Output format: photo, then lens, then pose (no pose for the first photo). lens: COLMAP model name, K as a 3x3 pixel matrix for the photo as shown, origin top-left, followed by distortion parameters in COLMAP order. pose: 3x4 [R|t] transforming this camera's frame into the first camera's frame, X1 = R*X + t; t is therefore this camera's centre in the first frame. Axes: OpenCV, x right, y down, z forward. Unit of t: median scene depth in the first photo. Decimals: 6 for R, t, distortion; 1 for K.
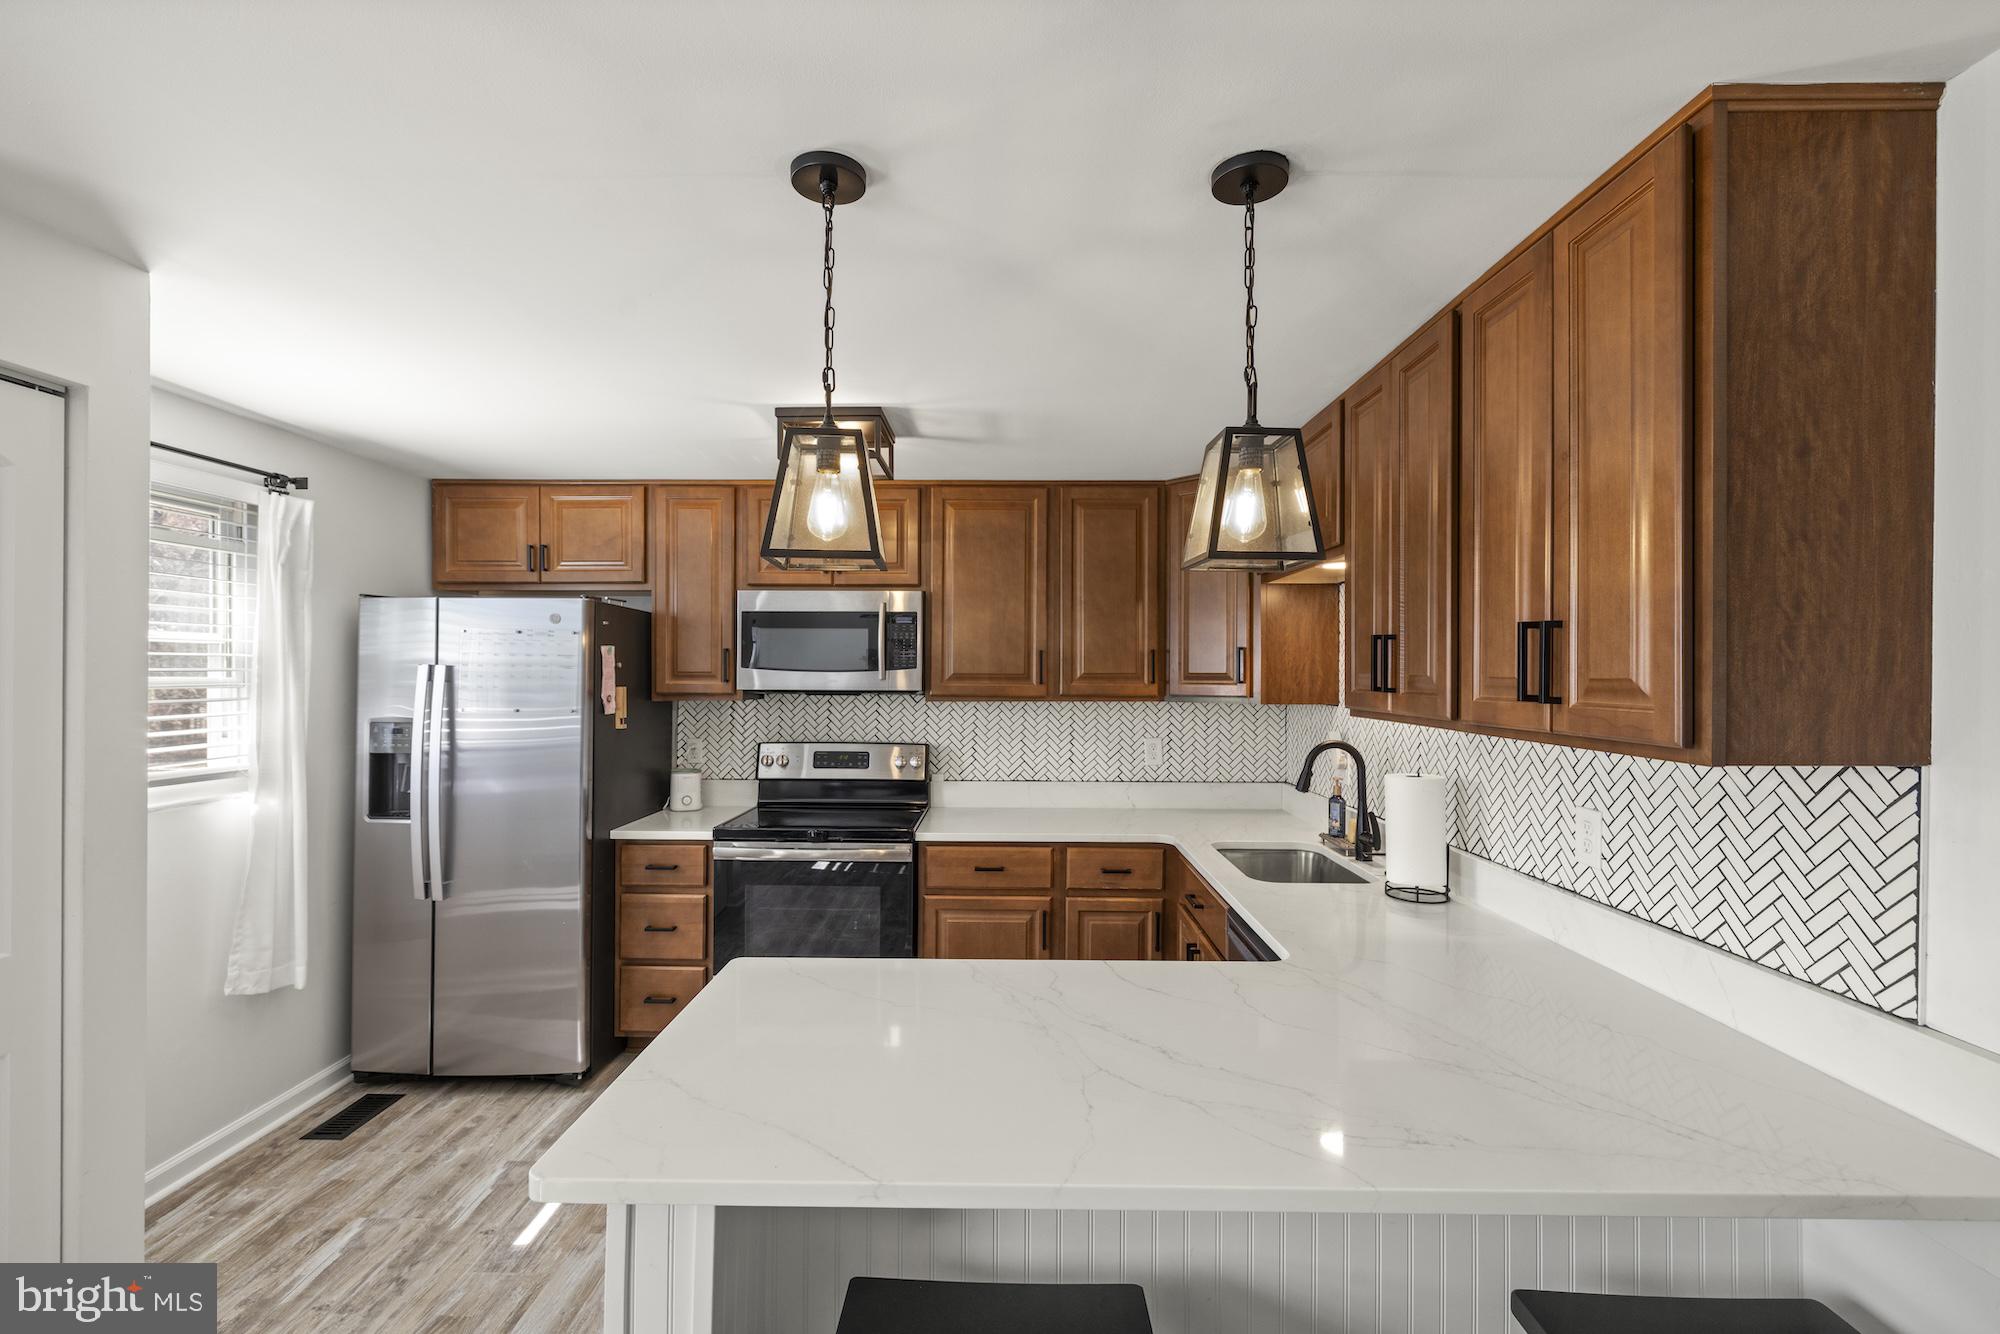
lens RADIAL K [[836.0, 0, 1006.3], [0, 836.0, 671.2], [0, 0, 1]] dist [0.001090, 0.000141]
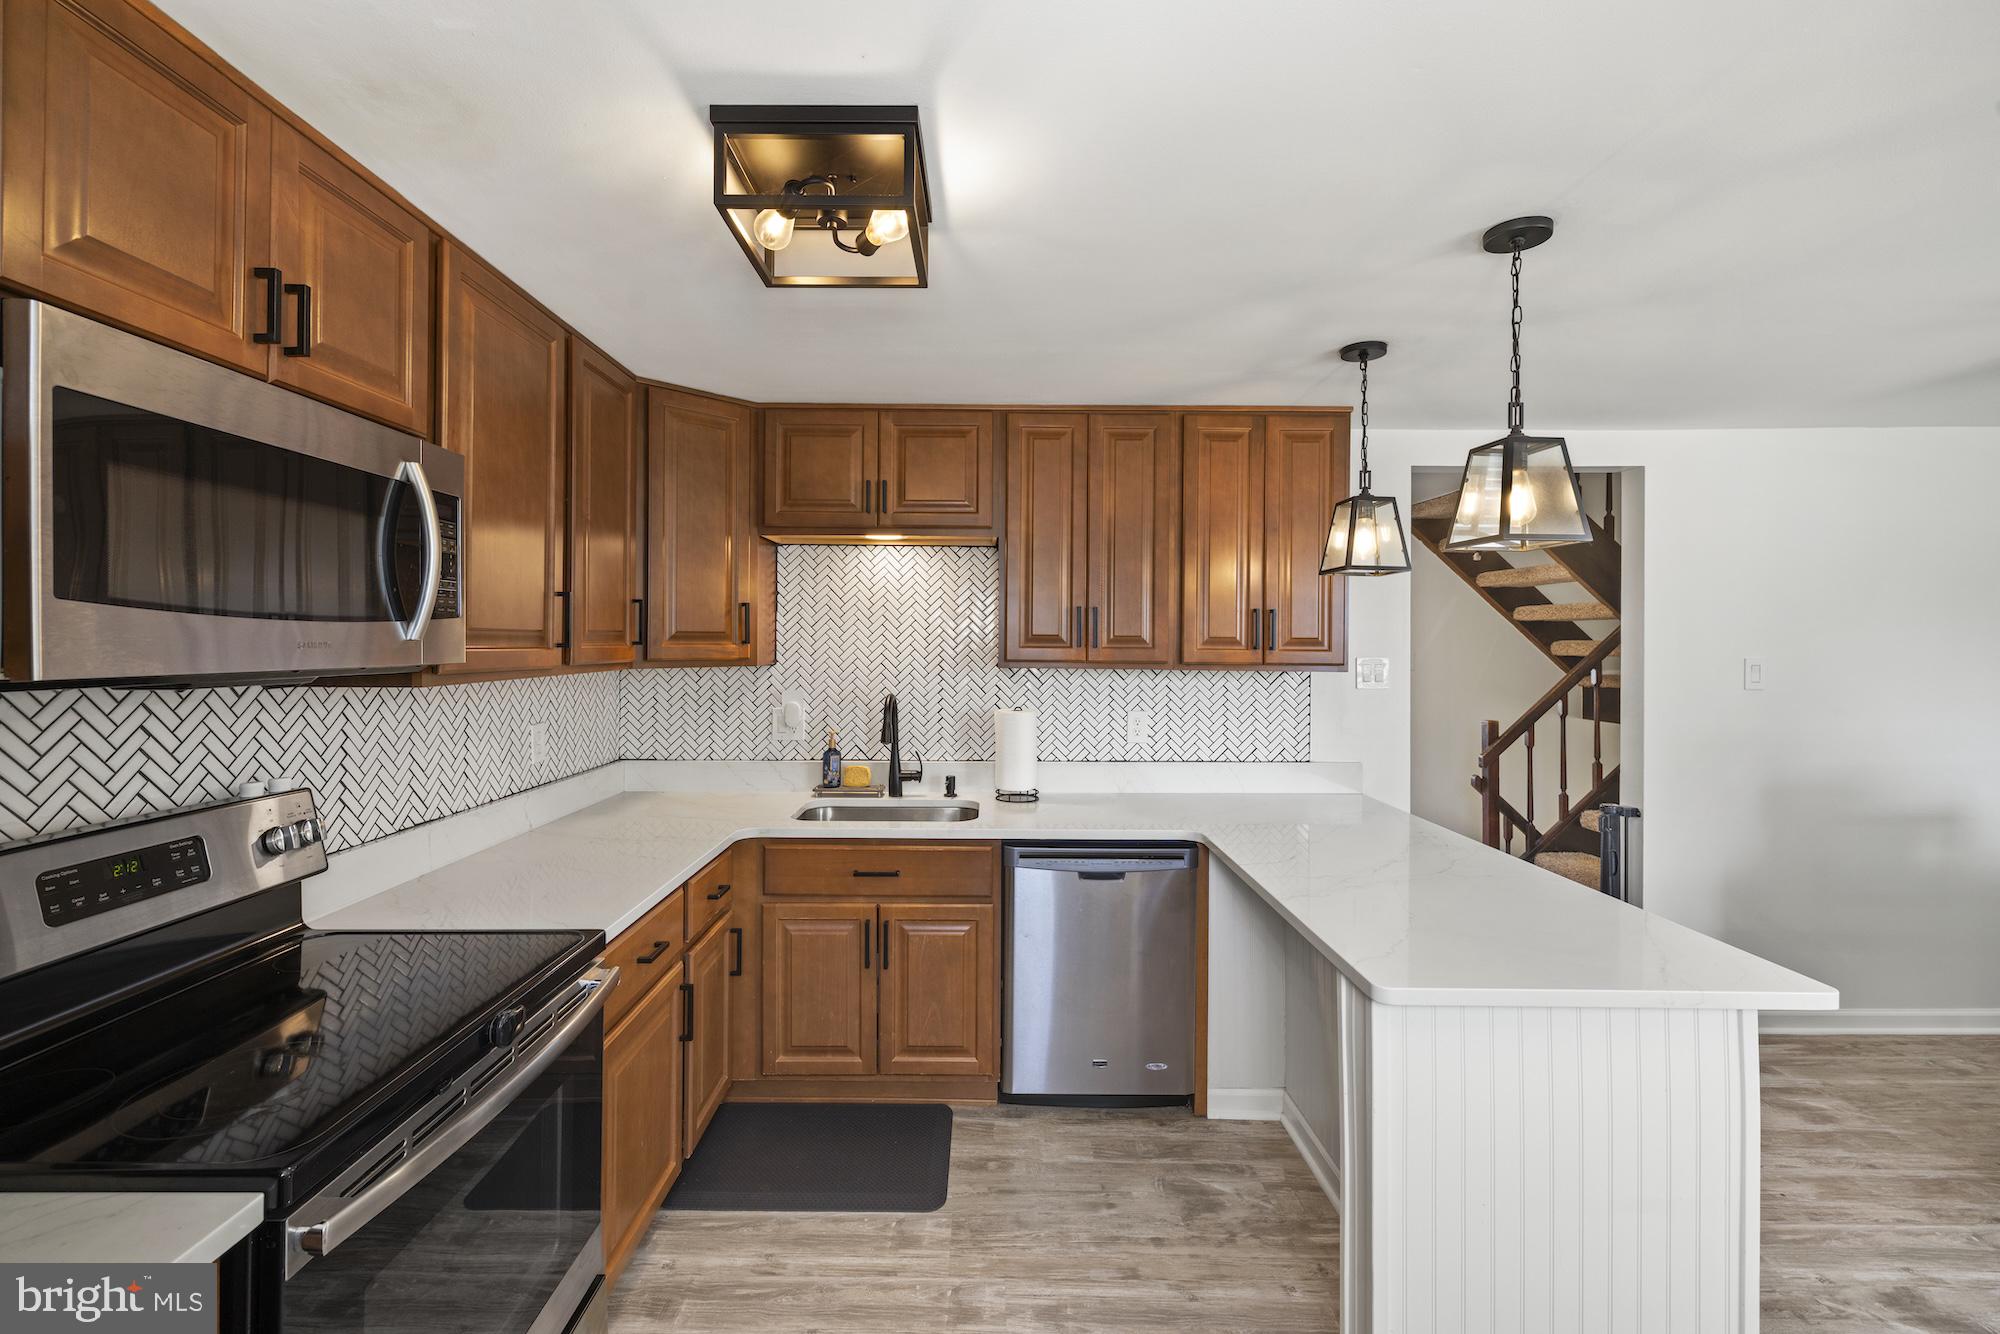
lens RADIAL K [[846.0, 0, 989.3], [0, 846.0, 636.8], [0, 0, 1]] dist [0.001593, 0.000299]
pose [[0.011270, -0.004332, 0.999927, -1.019598], [-0.009360, 0.999946, 0.004437, 0.002432], [-0.999893, -0.009410, 0.011229, 1.200166]]
